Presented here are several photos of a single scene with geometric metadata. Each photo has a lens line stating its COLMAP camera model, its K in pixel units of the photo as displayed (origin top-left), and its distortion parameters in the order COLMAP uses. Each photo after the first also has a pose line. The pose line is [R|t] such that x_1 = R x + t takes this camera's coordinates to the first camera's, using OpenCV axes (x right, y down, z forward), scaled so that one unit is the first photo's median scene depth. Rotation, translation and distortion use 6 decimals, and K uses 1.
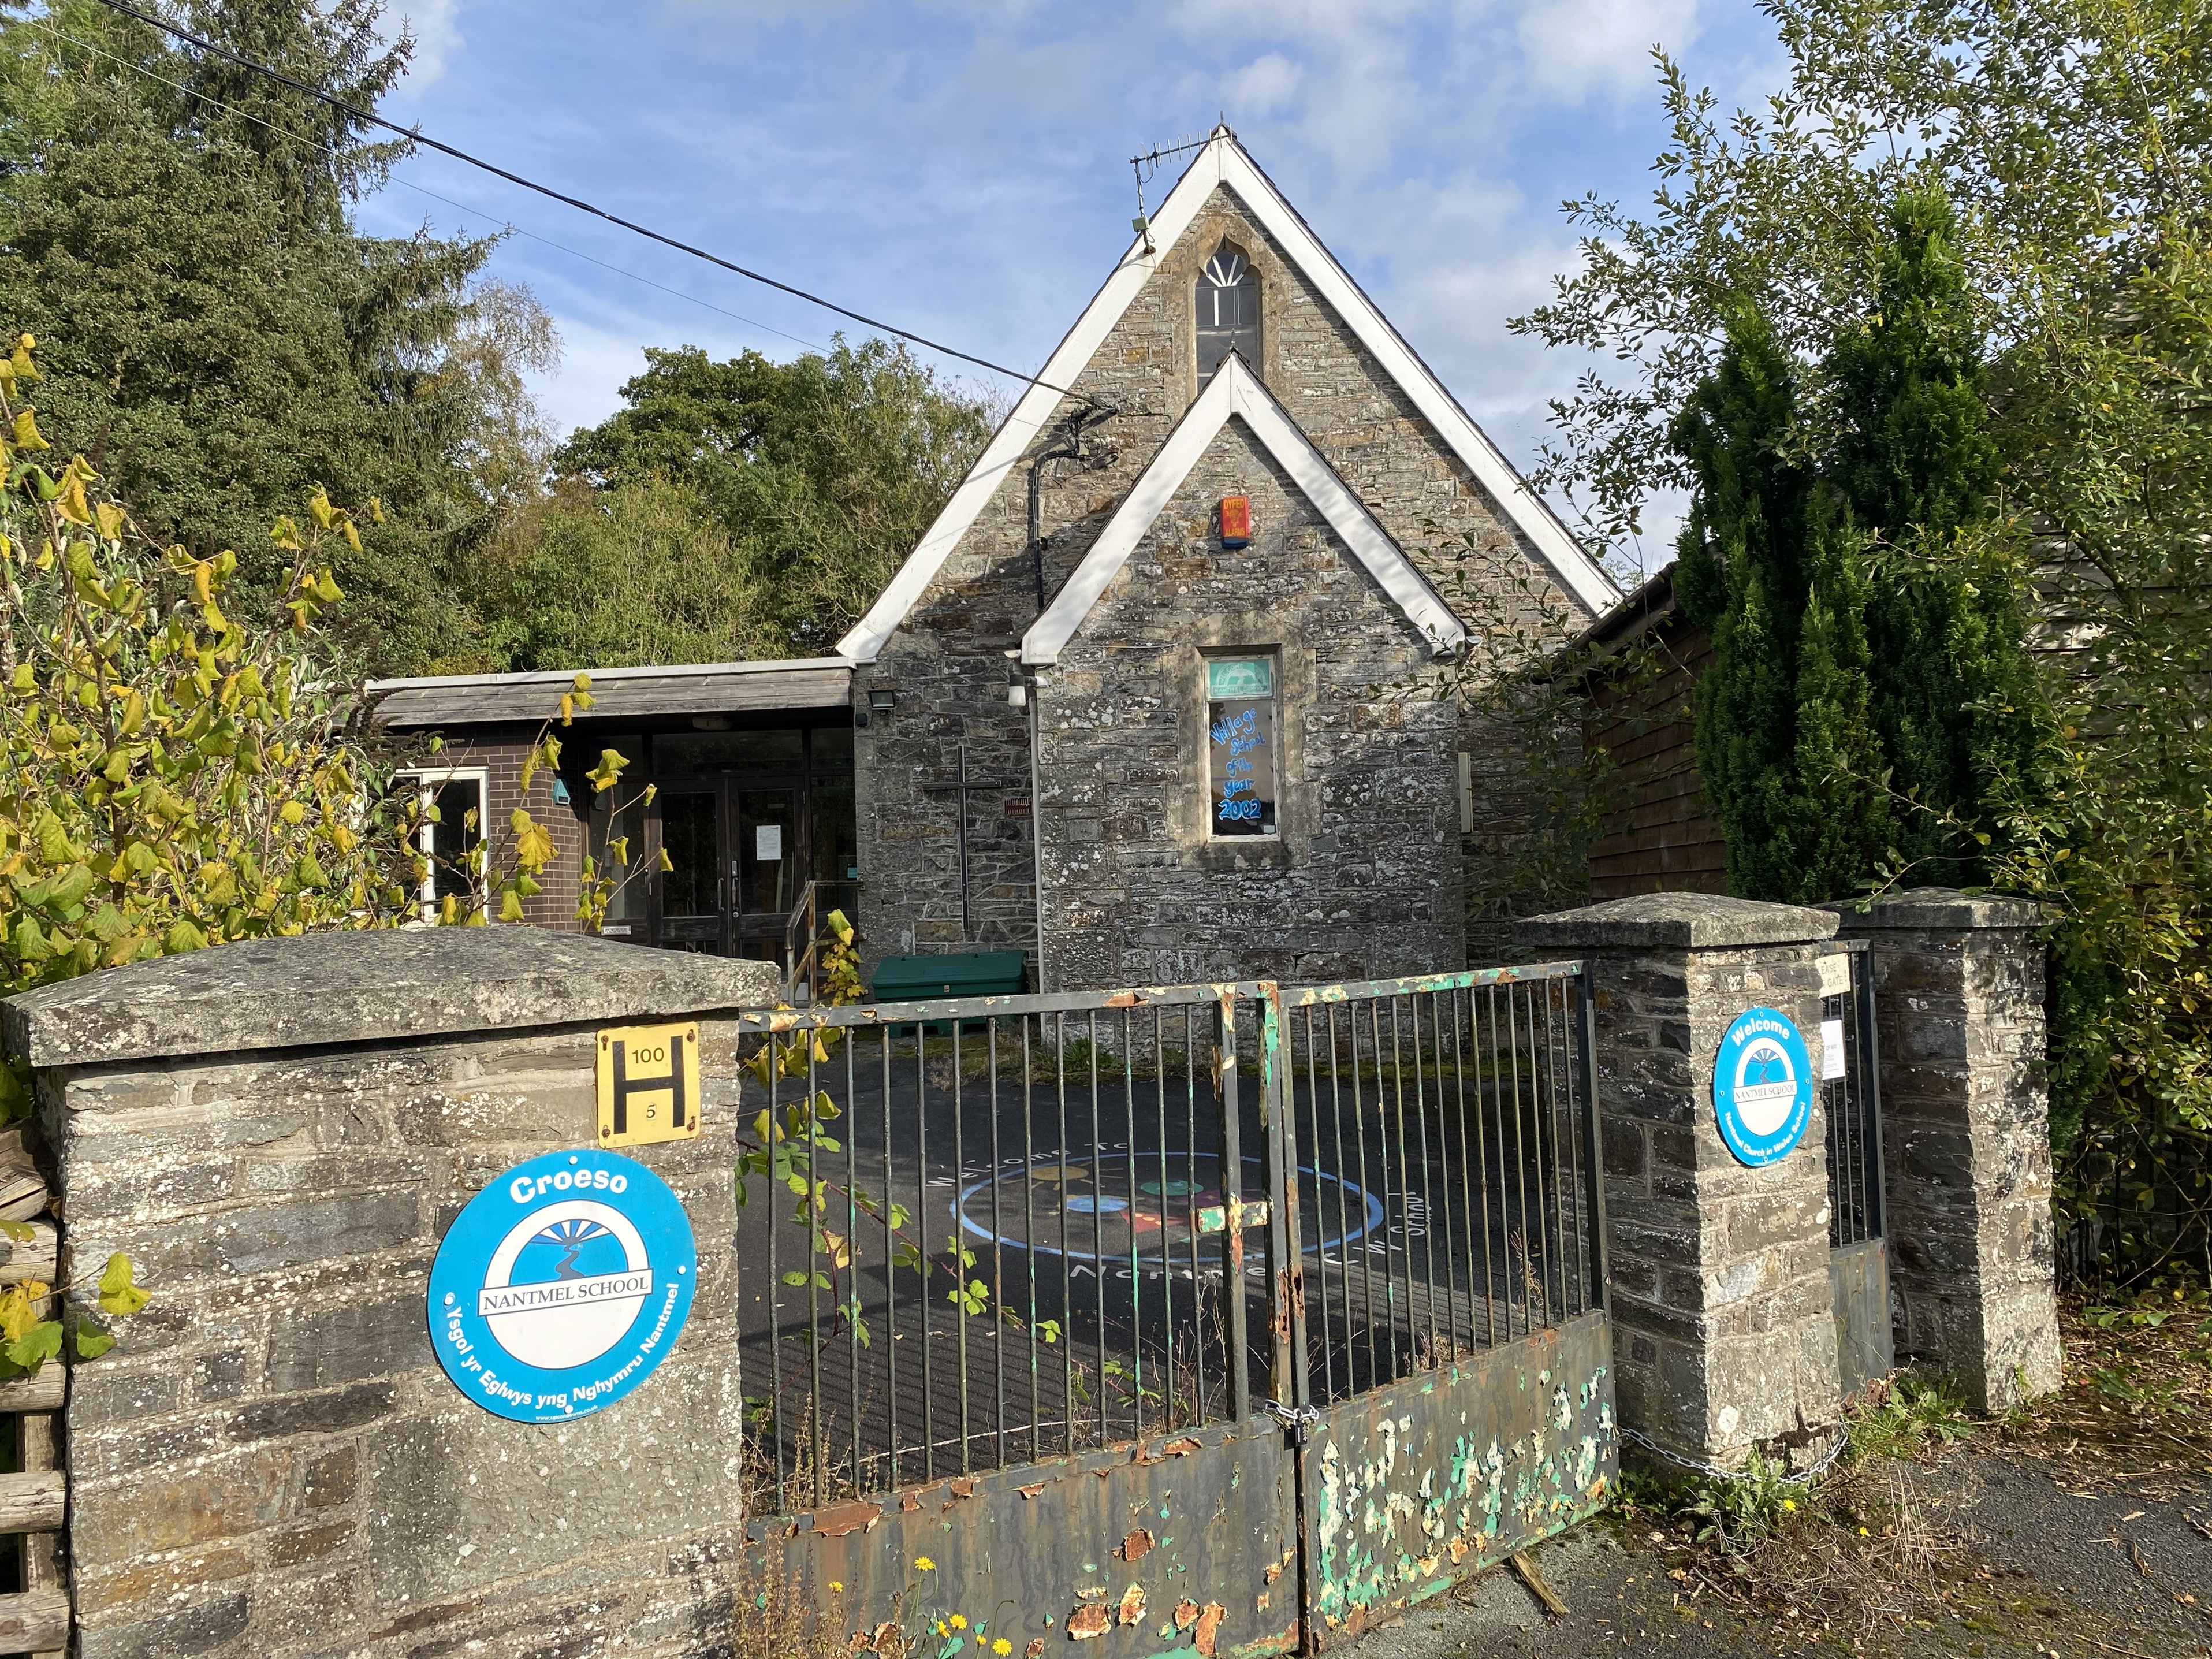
lens RADIAL K [[1661.5, 0, 1141.5], [0, 1661.5, 833.3], [0, 0, 1]] dist [0.122487, -0.192242]
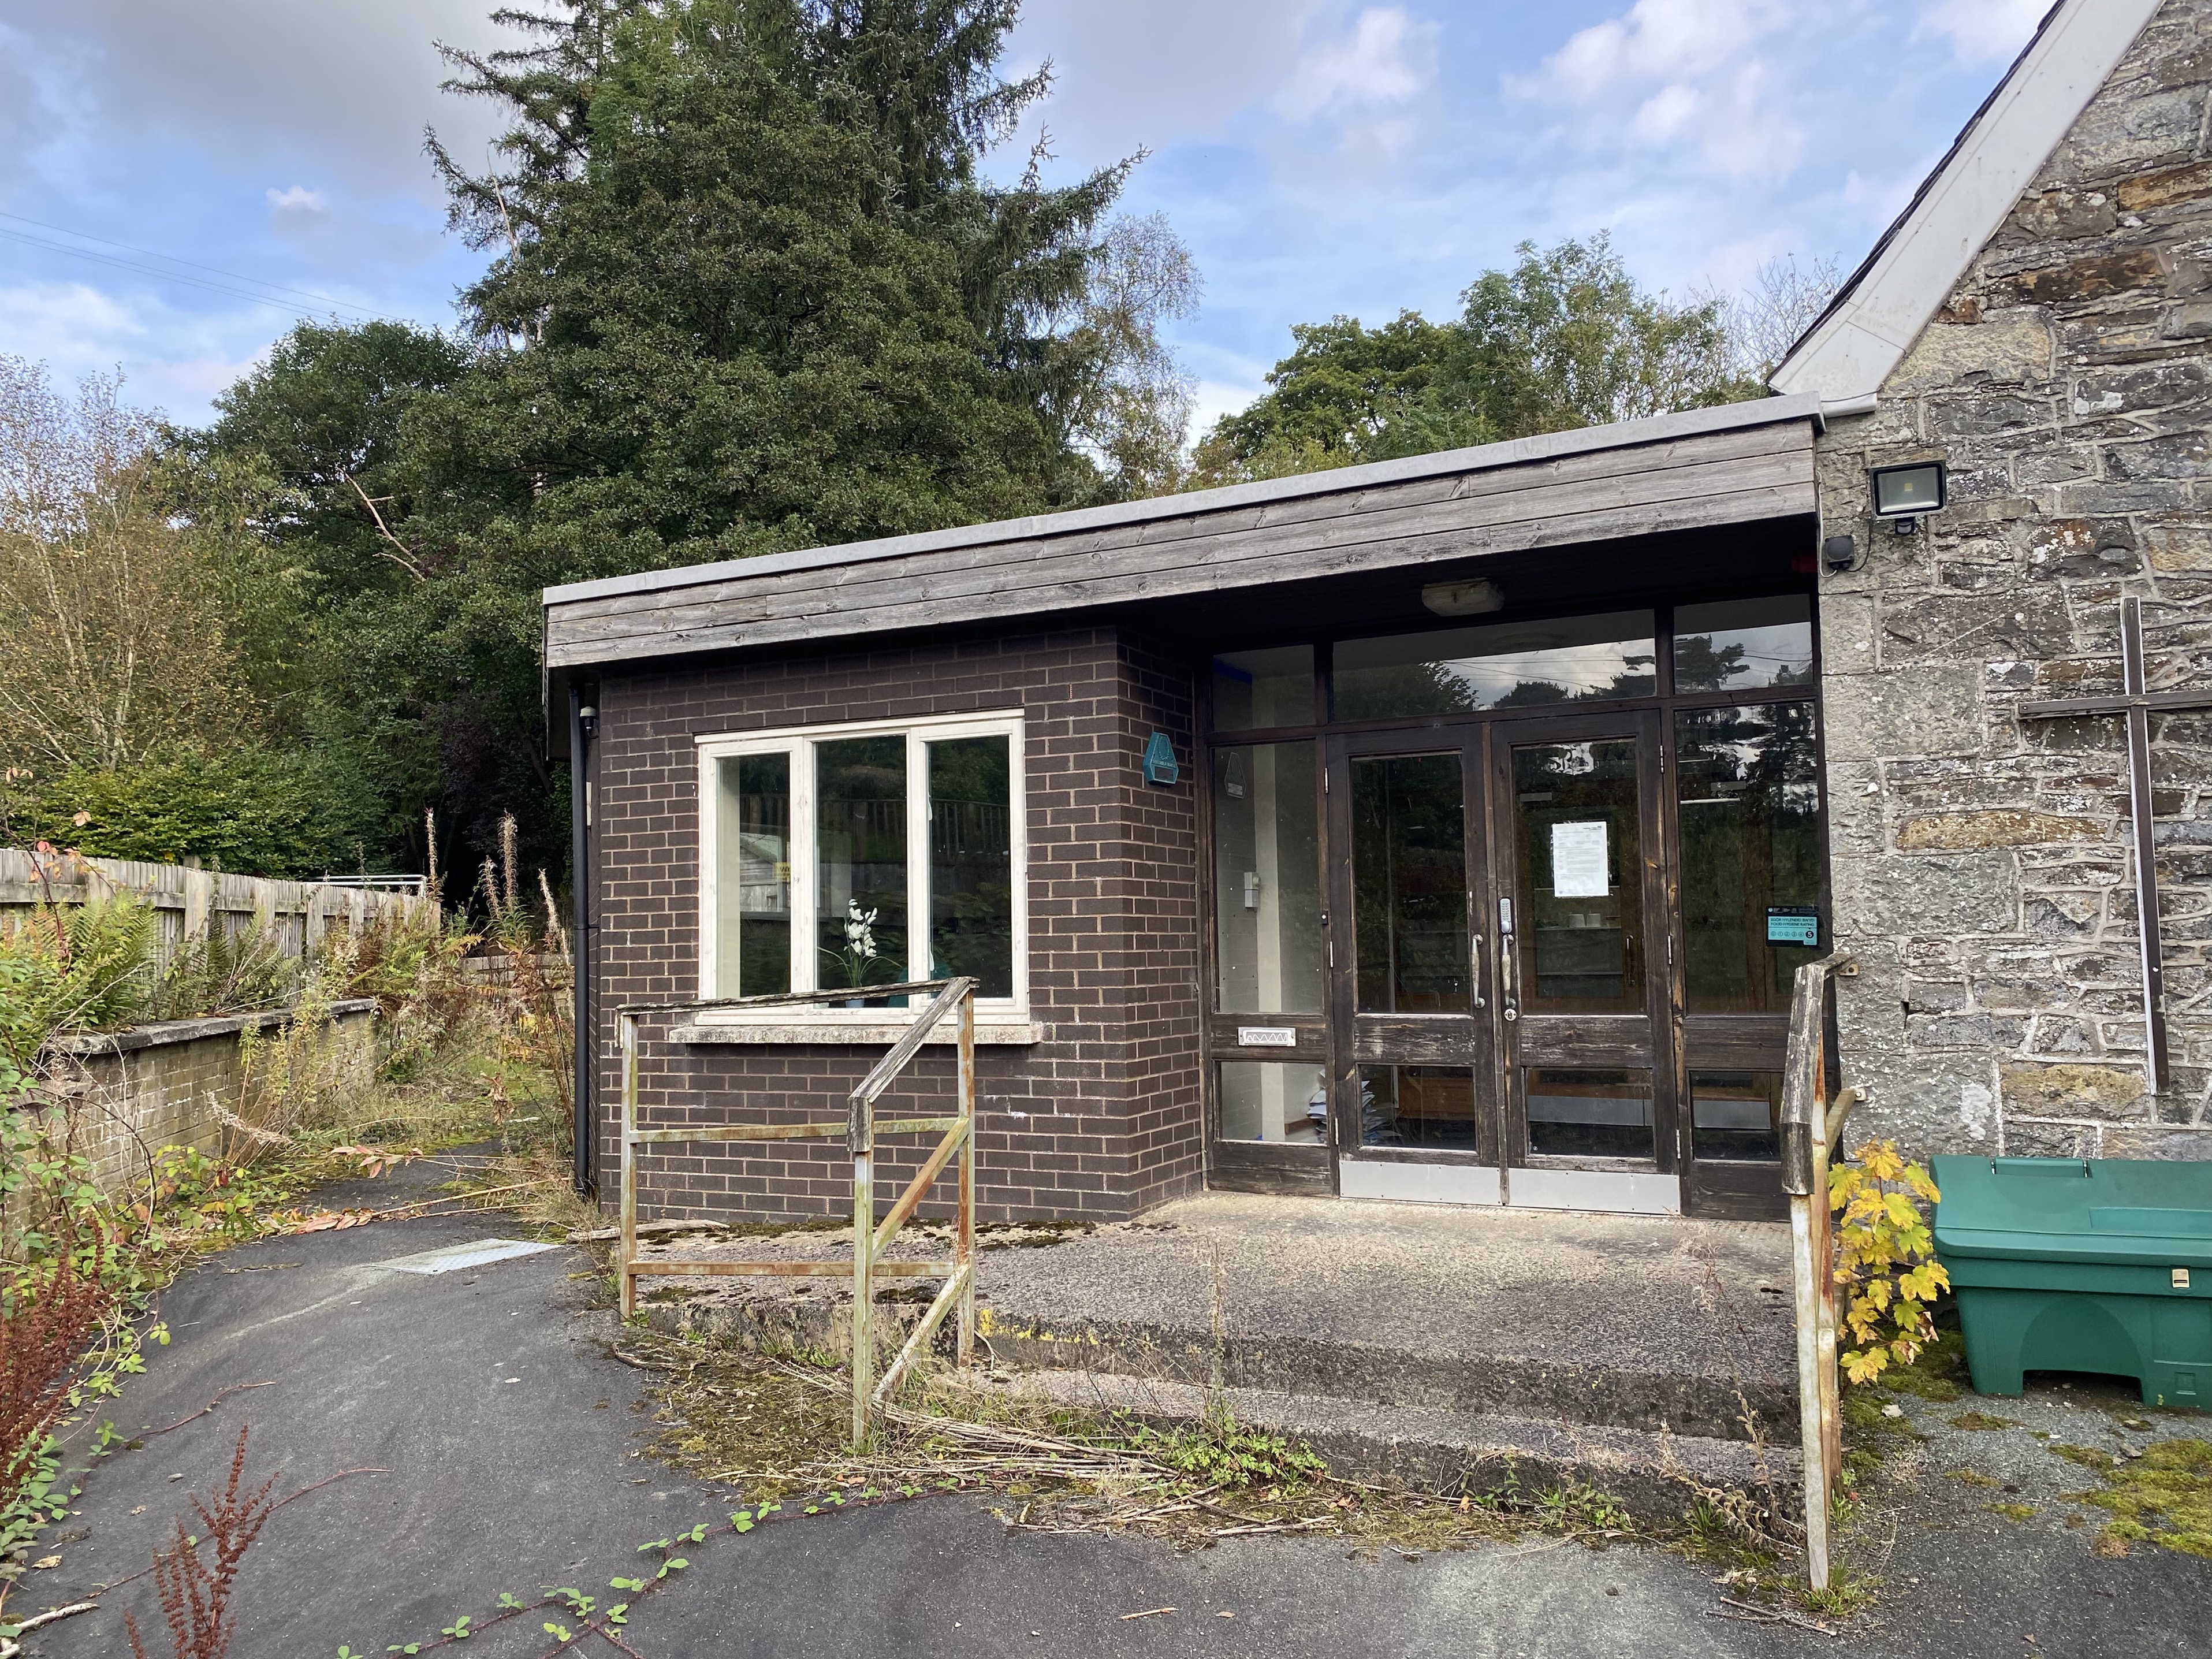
lens RADIAL K [[1666.1, 0, 1106.0], [0, 1666.1, 829.5], [0, 0, 1]] dist [-0.036119, 0.060182]
pose [[0.922345, -0.011899, -0.386185, -0.094490], [0.002824, 0.999707, -0.024059, 0.004241], [0.386358, 0.021100, 0.922108, 0.300152]]
